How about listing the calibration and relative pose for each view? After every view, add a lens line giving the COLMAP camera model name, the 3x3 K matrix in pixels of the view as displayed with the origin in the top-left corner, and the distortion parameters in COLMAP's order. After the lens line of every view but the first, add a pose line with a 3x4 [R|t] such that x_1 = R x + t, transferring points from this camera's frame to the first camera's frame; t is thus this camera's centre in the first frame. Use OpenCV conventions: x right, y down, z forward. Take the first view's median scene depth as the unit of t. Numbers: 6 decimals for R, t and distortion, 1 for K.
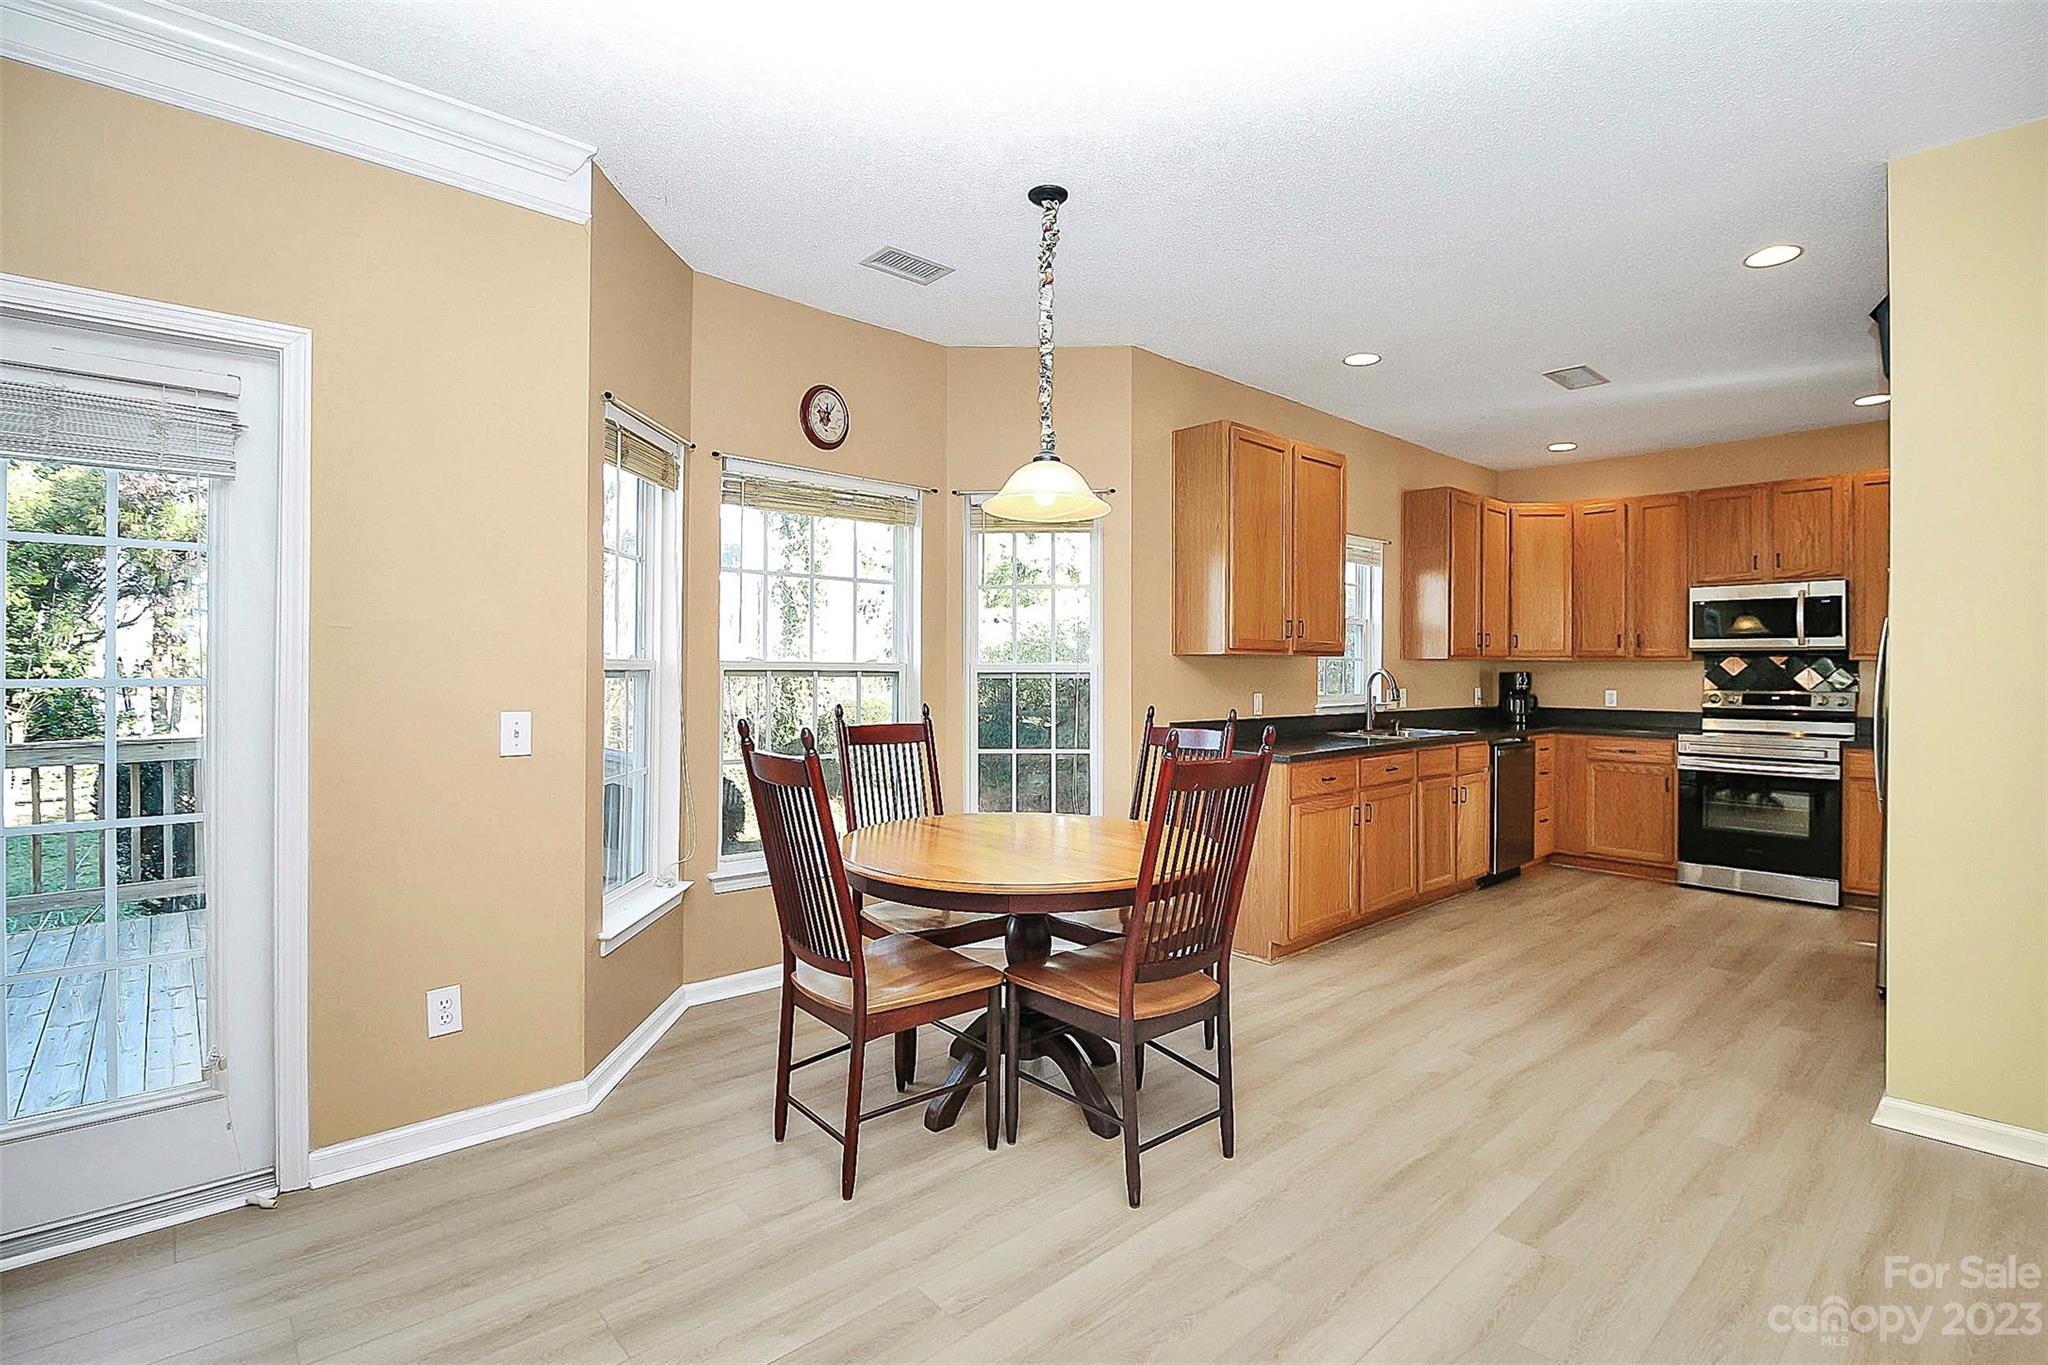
lens RADIAL K [[971.7, 0, 1026.2], [0, 971.7, 654.5], [0, 0, 1]] dist [-0.003971, -0.000464]
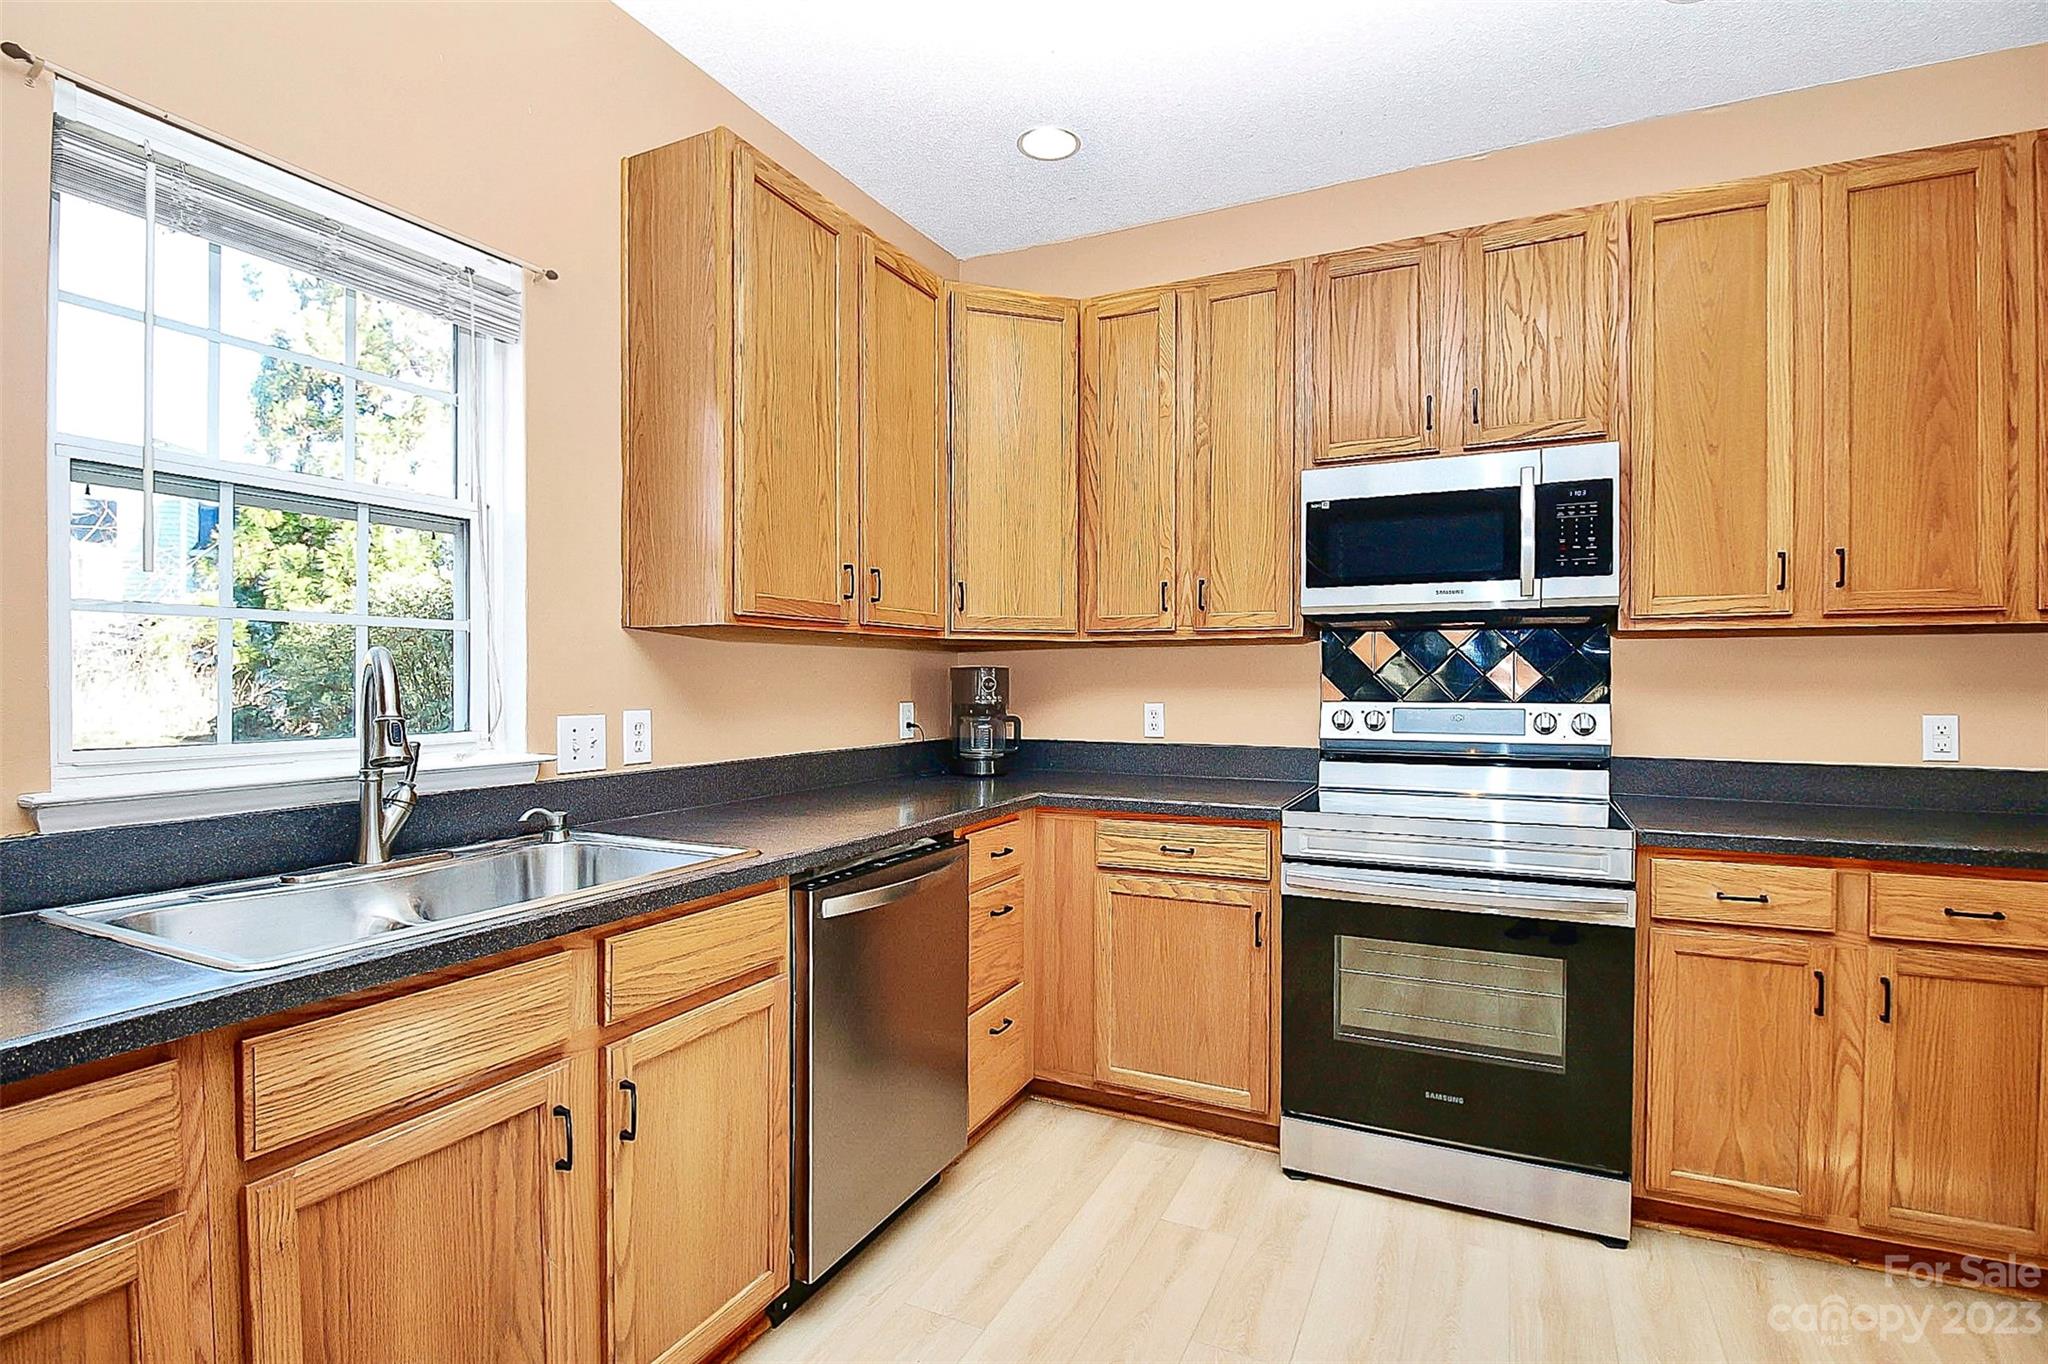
lens RADIAL K [[939.4, 0, 1014.8], [0, 939.4, 685.9], [0, 0, 1]] dist [-0.001539, -0.011092]
pose [[0.935971, -0.010163, 0.351931, 0.414504], [0.002603, 0.999756, 0.021946, 0.019274], [-0.352068, -0.019625, 0.935769, 0.649632]]
